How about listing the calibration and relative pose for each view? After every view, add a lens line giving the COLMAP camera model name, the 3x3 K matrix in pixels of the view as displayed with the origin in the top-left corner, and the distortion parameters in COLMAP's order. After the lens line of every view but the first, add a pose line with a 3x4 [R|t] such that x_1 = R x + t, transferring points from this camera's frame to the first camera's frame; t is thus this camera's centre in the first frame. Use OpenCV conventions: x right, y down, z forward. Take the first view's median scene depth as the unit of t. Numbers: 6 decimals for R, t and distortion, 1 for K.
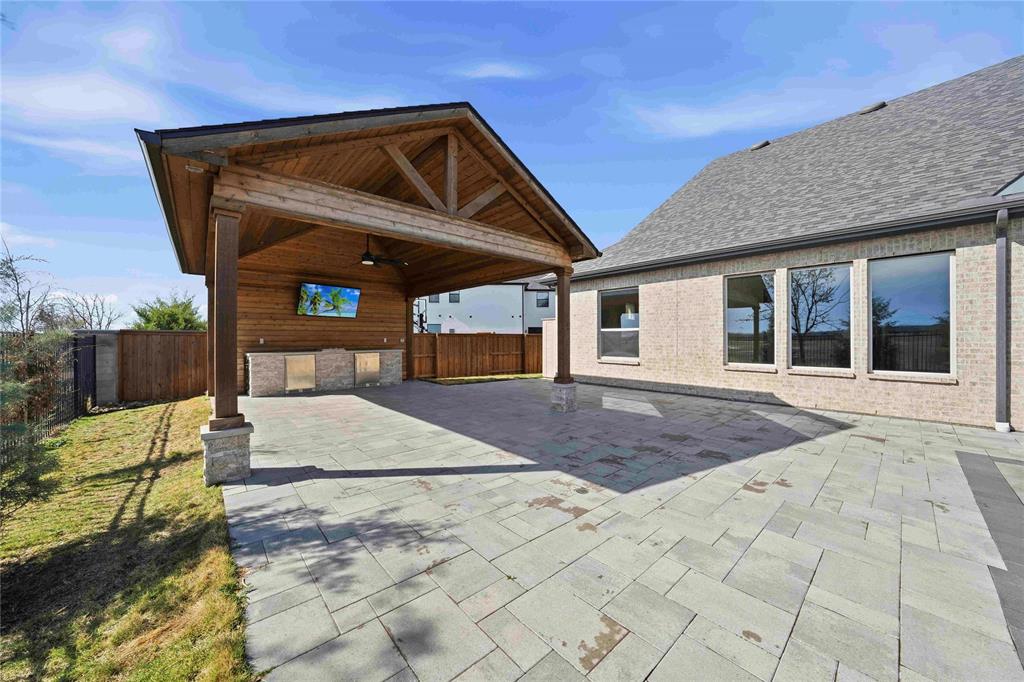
lens RADIAL K [[358.0, 0, 516.2], [0, 358.0, 339.0], [0, 0, 1]] dist [0.002573, 0.000171]
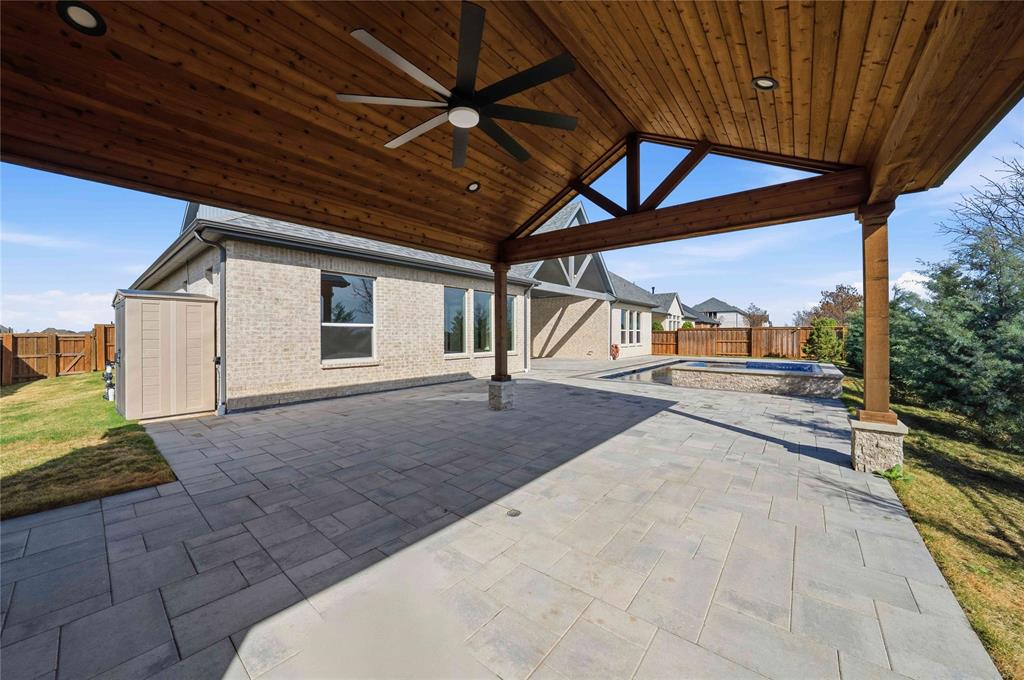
lens RADIAL K [[358.0, 0, 515.1], [0, 358.0, 336.5], [0, 0, 1]] dist [0.002573, 0.000171]
pose [[-0.148084, 0.000040, 0.988975, -0.629352], [0.007554, 0.999971, 0.001091, 0.002704], [-0.988946, 0.007632, -0.148080, 0.828239]]
